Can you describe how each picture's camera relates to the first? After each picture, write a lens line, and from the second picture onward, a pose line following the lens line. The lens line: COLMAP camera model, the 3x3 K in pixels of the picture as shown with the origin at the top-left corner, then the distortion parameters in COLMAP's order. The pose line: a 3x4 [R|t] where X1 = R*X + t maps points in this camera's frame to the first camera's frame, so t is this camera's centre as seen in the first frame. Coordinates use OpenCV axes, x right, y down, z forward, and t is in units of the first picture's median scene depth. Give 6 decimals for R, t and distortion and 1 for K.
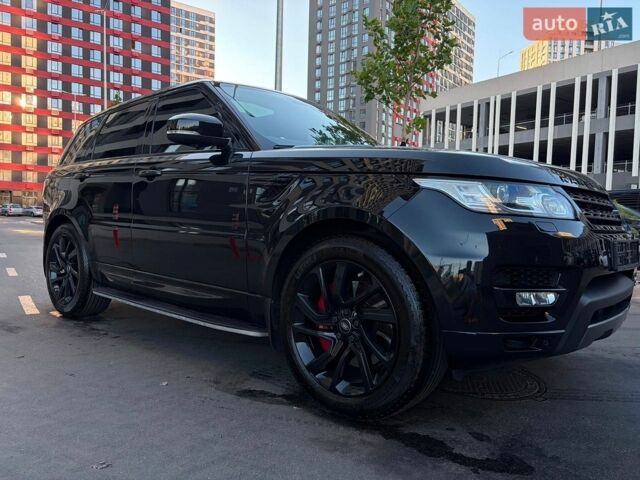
lens RADIAL K [[487.5, 0, 323.7], [0, 487.5, 243.5], [0, 0, 1]] dist [0.046707, -0.048646]
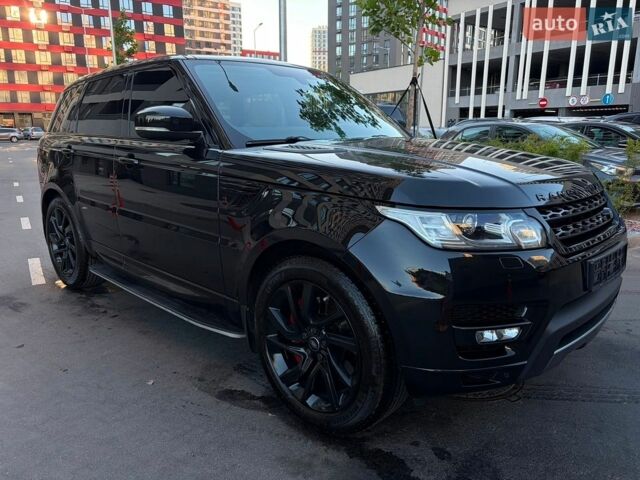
lens RADIAL K [[487.5, 0, 329.4], [0, 487.5, 241.5], [0, 0, 1]] dist [0.048101, -0.051924]
pose [[0.998917, -0.013685, -0.044474, 0.092364], [0.021192, 0.984696, 0.172988, -0.159010], [0.041426, -0.173743, 0.983919, 0.035280]]
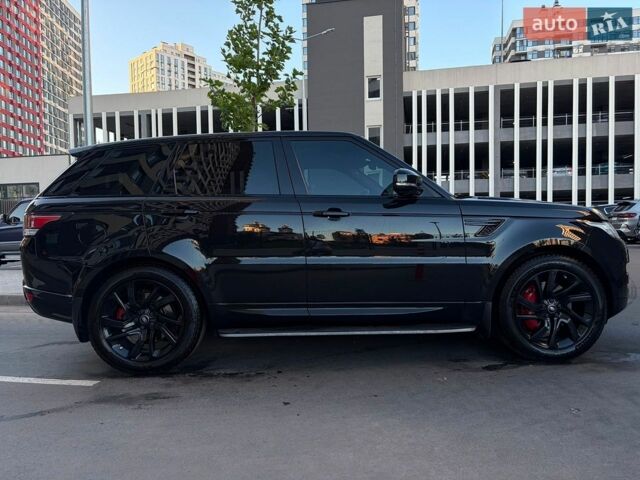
lens RADIAL K [[487.5, 0, 323.7], [0, 487.5, 243.5], [0, 0, 1]] dist [0.046707, -0.048646]
pose [[0.722188, -0.061942, 0.688918, -1.245917], [0.071023, 0.997359, 0.015221, -0.100326], [-0.688041, 0.037937, 0.724680, 0.229136]]
